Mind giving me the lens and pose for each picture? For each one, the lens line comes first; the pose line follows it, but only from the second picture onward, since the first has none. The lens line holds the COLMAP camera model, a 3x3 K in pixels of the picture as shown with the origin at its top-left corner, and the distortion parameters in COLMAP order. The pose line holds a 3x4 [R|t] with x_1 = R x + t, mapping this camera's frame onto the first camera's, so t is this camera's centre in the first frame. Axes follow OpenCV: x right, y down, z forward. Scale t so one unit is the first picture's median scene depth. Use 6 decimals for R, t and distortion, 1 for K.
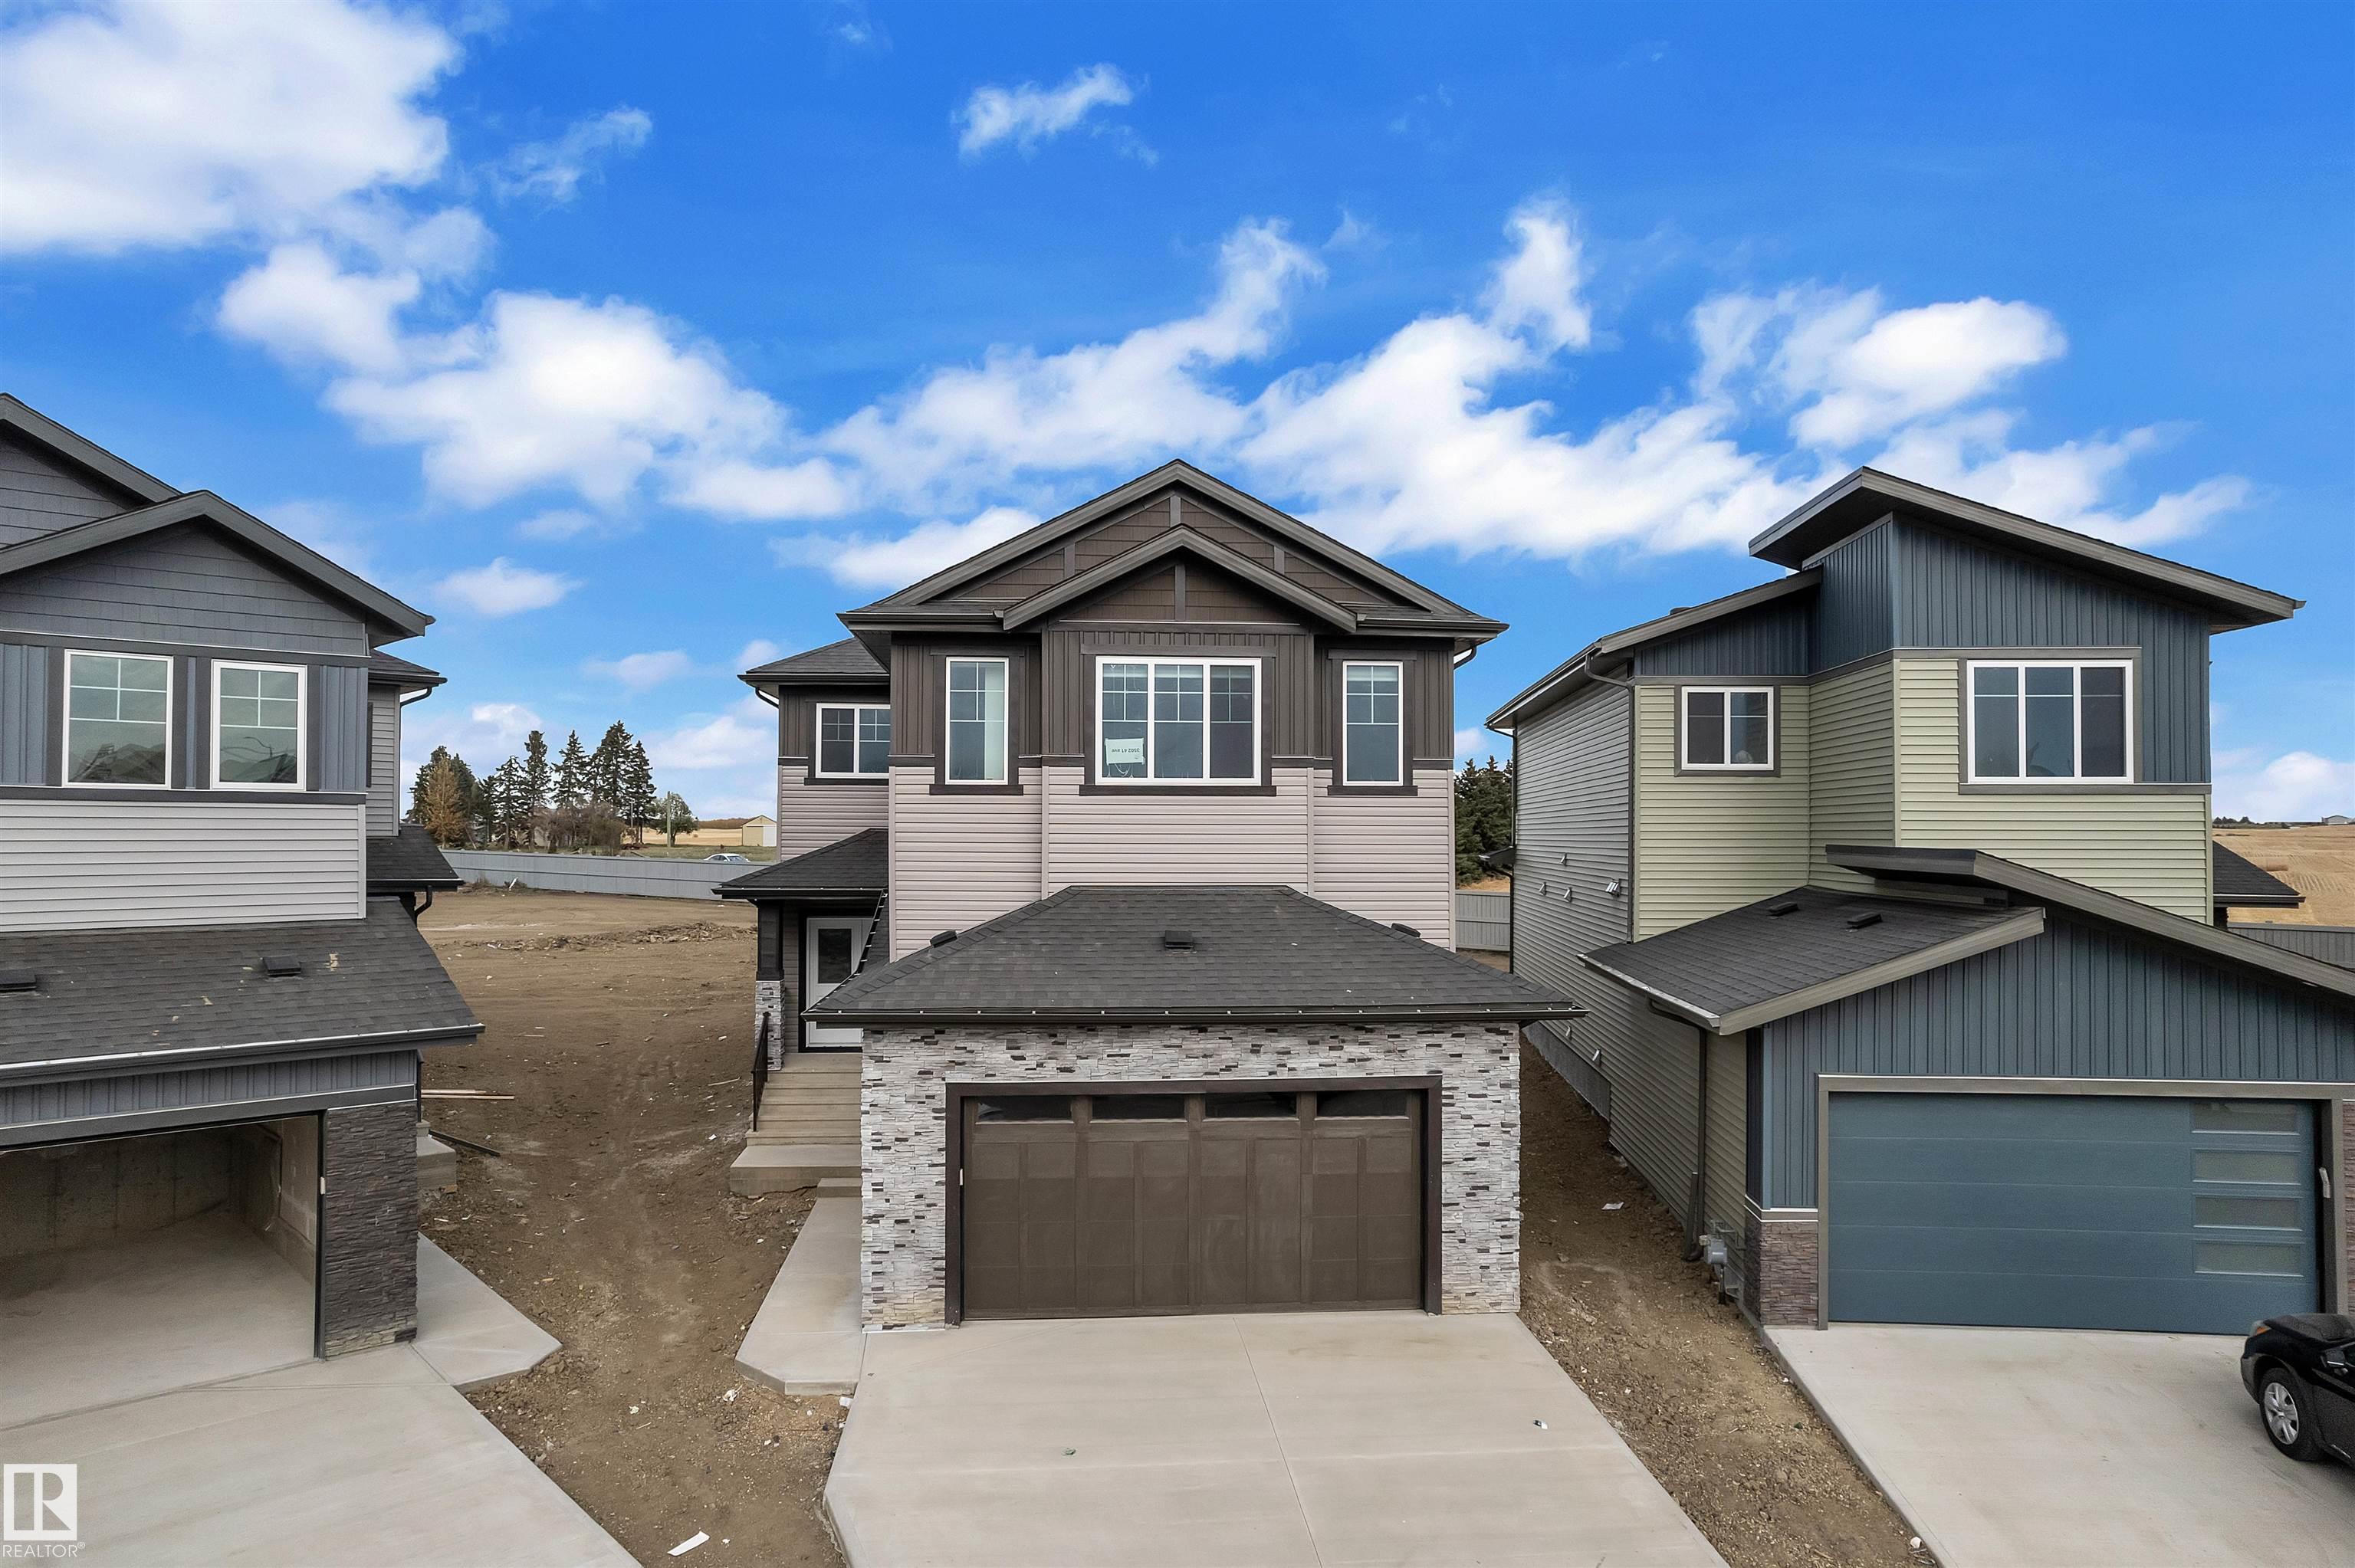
lens RADIAL K [[1519.9, 0, 1171.4], [0, 1519.9, 794.1], [0, 0, 1]] dist [-0.047037, 0.030115]
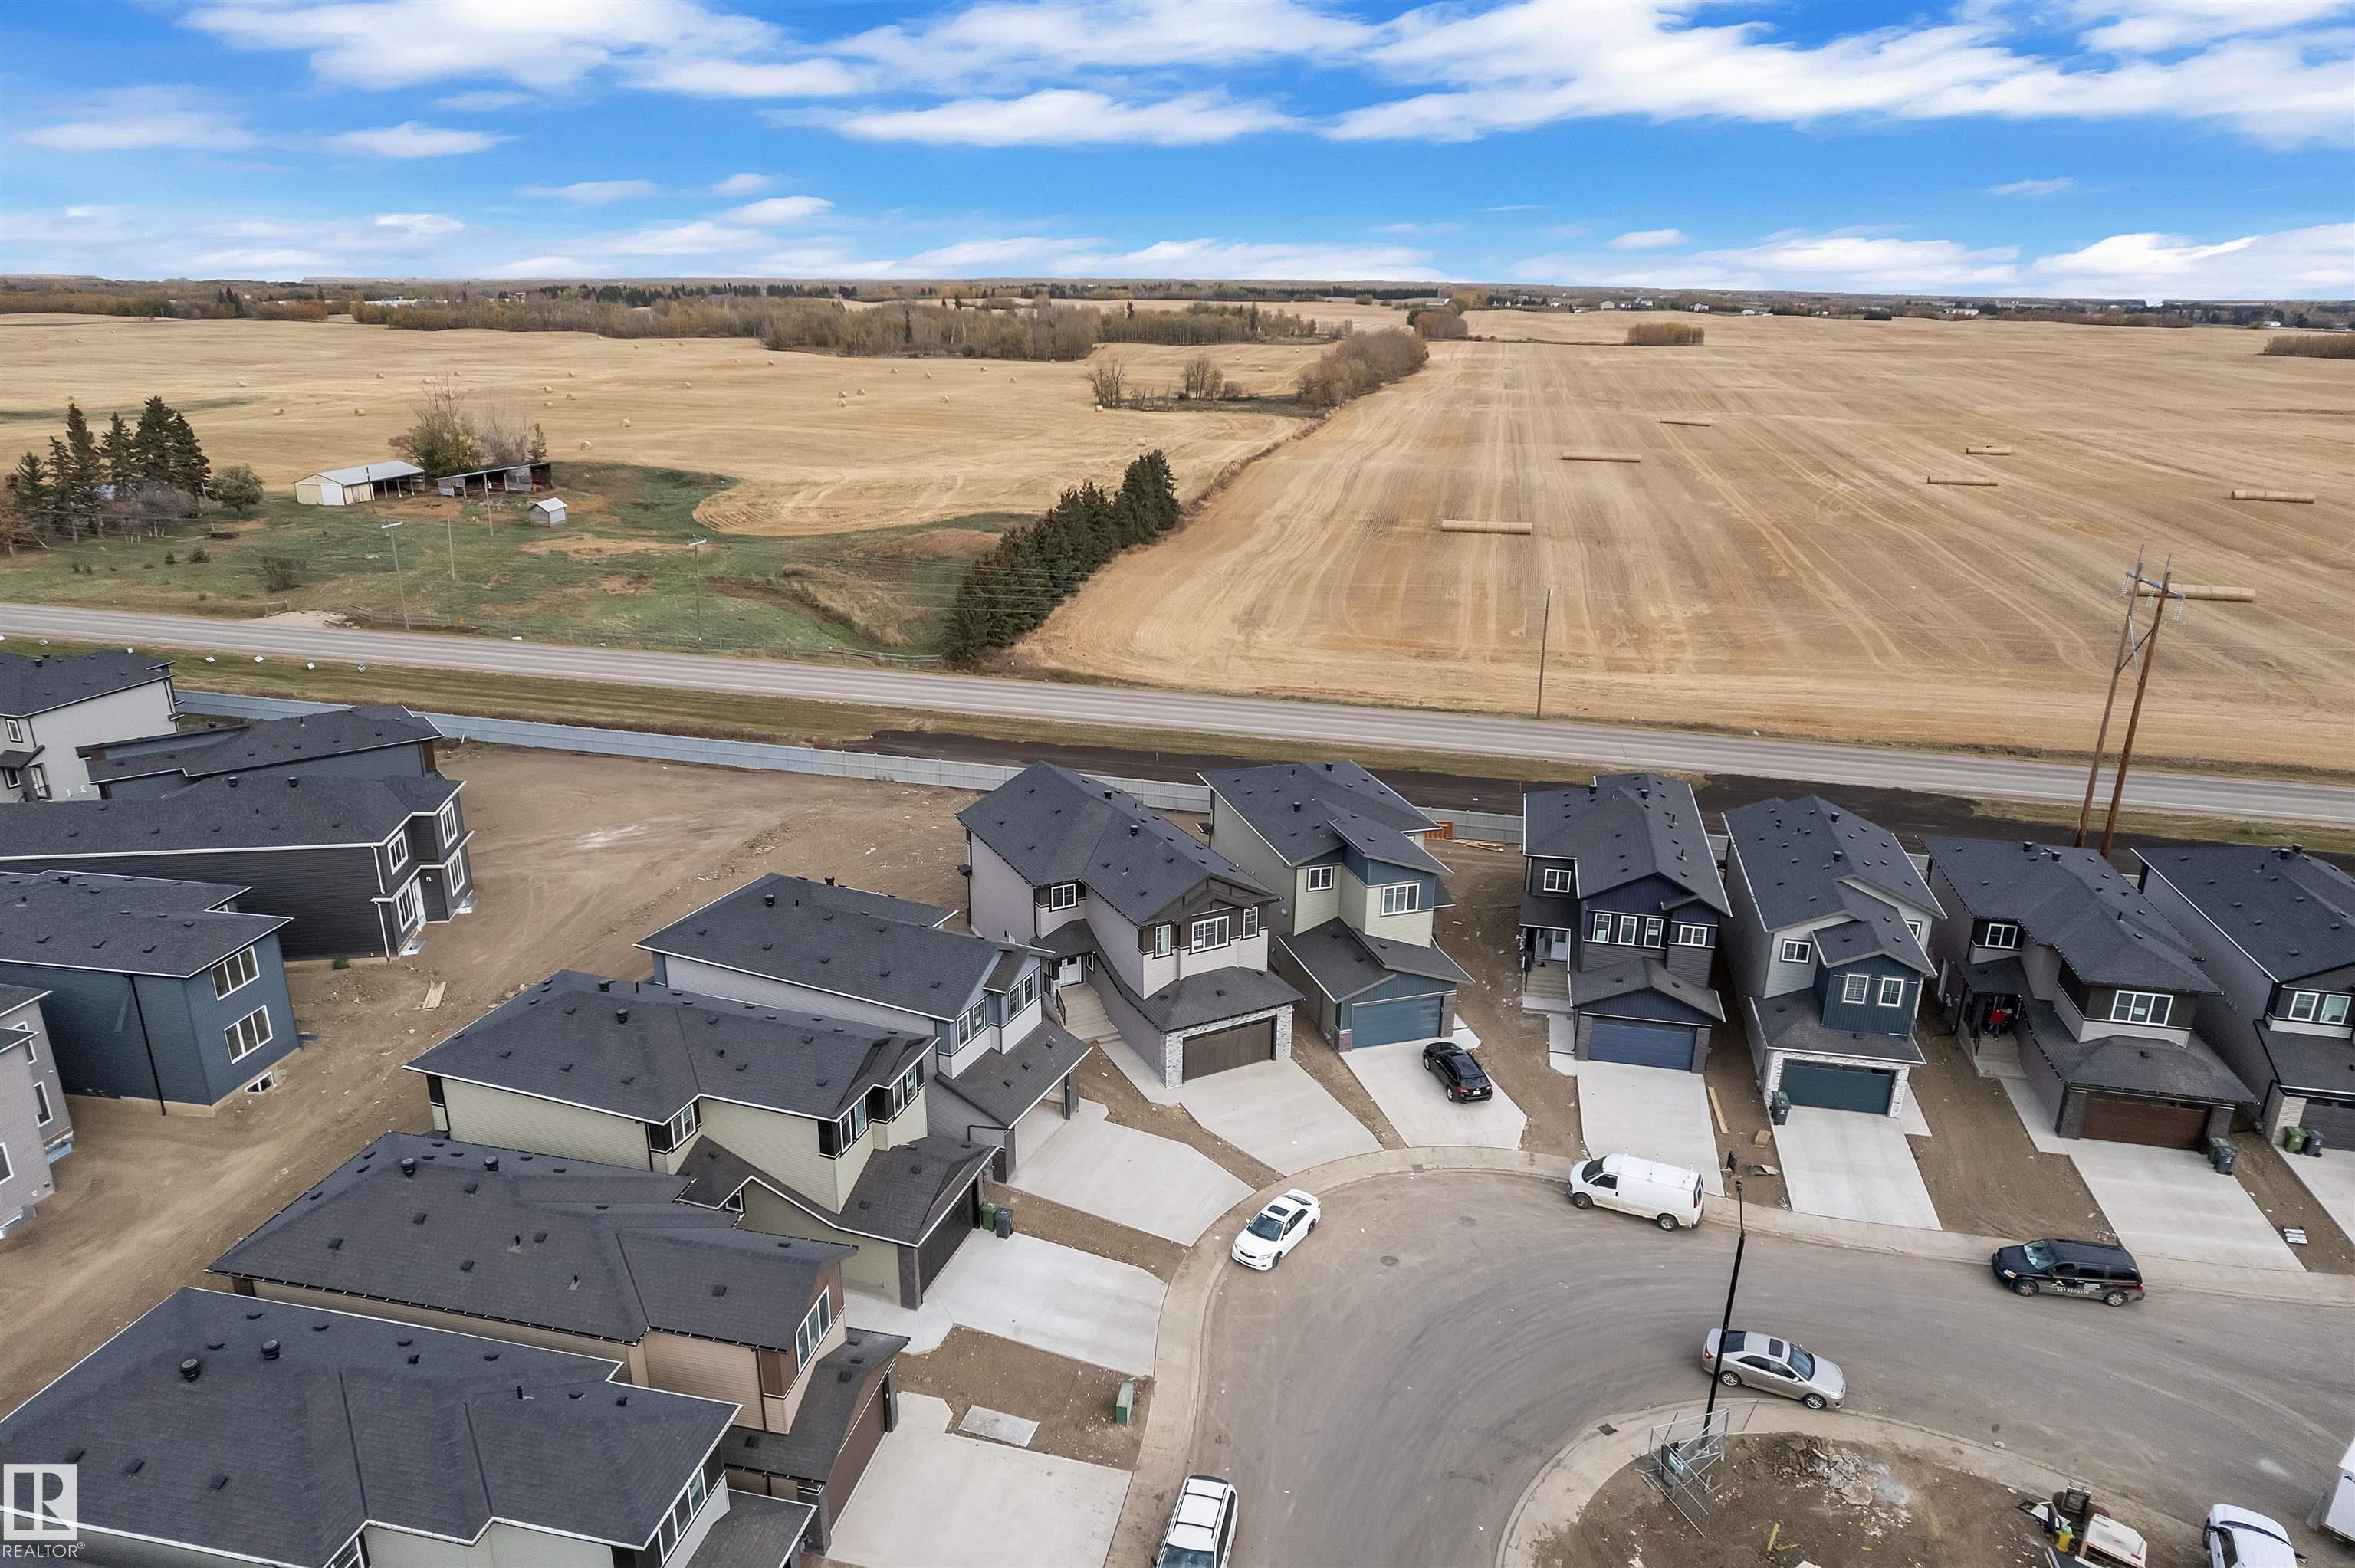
lens RADIAL K [[1519.9, 0, 1187.3], [0, 1519.9, 808.6], [0, 0, 1]] dist [-0.047037, 0.030115]
pose [[0.923792, -0.119967, 0.363616, -1.455202], [-0.017344, 0.935564, 0.352732, -1.750661], [-0.382502, -0.332157, 0.862185, -2.304526]]
